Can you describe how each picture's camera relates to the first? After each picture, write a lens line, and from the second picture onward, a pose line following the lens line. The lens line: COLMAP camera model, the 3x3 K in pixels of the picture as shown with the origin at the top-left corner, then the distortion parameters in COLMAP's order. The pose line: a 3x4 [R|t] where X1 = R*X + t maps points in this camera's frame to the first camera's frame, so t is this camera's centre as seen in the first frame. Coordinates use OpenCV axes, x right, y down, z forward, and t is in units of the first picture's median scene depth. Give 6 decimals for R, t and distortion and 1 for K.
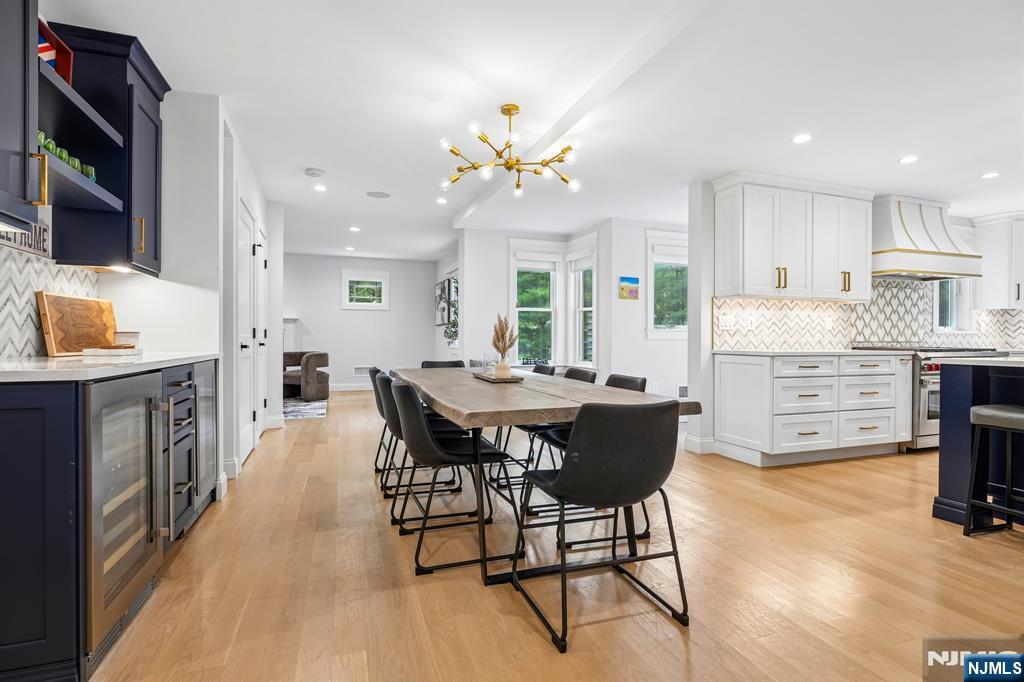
lens RADIAL K [[518.0, 0, 514.9], [0, 518.0, 342.5], [0, 0, 1]] dist [-0.002349, -0.000351]
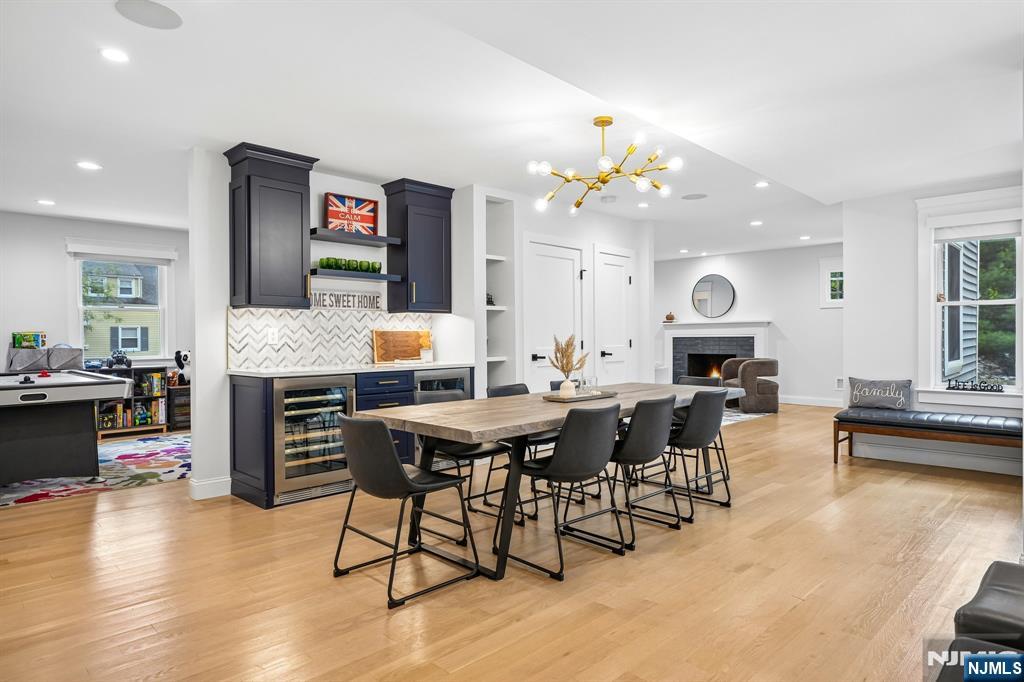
lens RADIAL K [[600.8, 0, 513.1], [0, 600.8, 344.3], [0, 0, 1]] dist [-0.003748, 0.000546]
pose [[0.424173, 0.005056, -0.905567, 0.623092], [0.003827, 0.999965, 0.007376, -0.027649], [0.905573, -0.006594, 0.424139, 0.244884]]
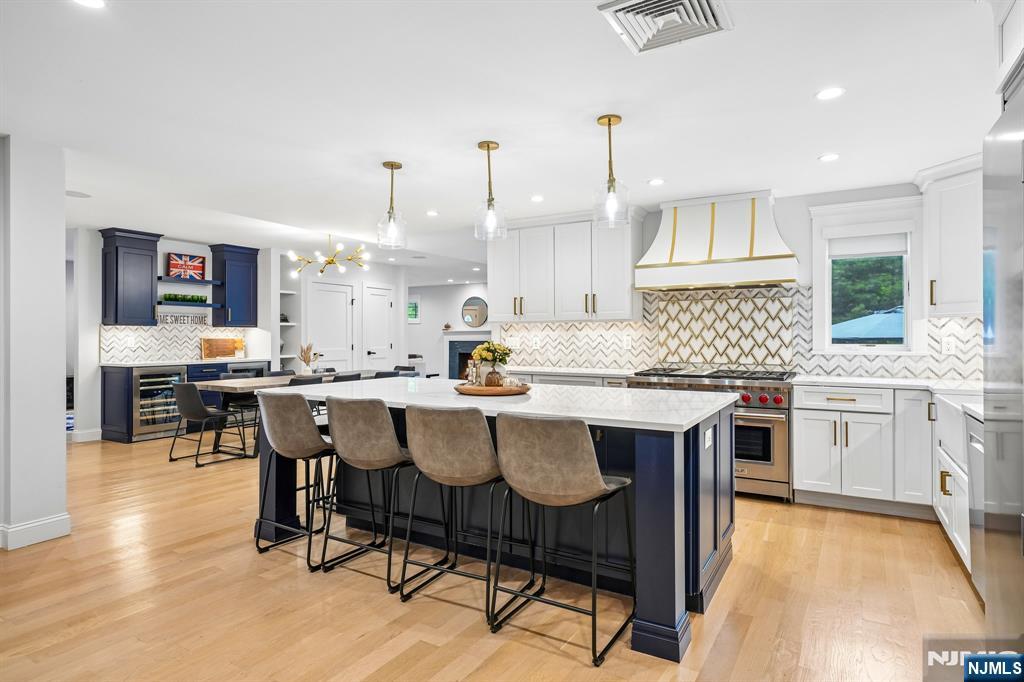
lens RADIAL K [[554.9, 0, 507.4], [0, 554.9, 337.3], [0, 0, 1]] dist [-0.001778, 0.000532]
pose [[0.627927, -0.002100, -0.778269, 1.290223], [-0.001096, 0.999993, -0.003582, -0.043109], [0.778272, 0.003103, 0.627920, 0.165056]]
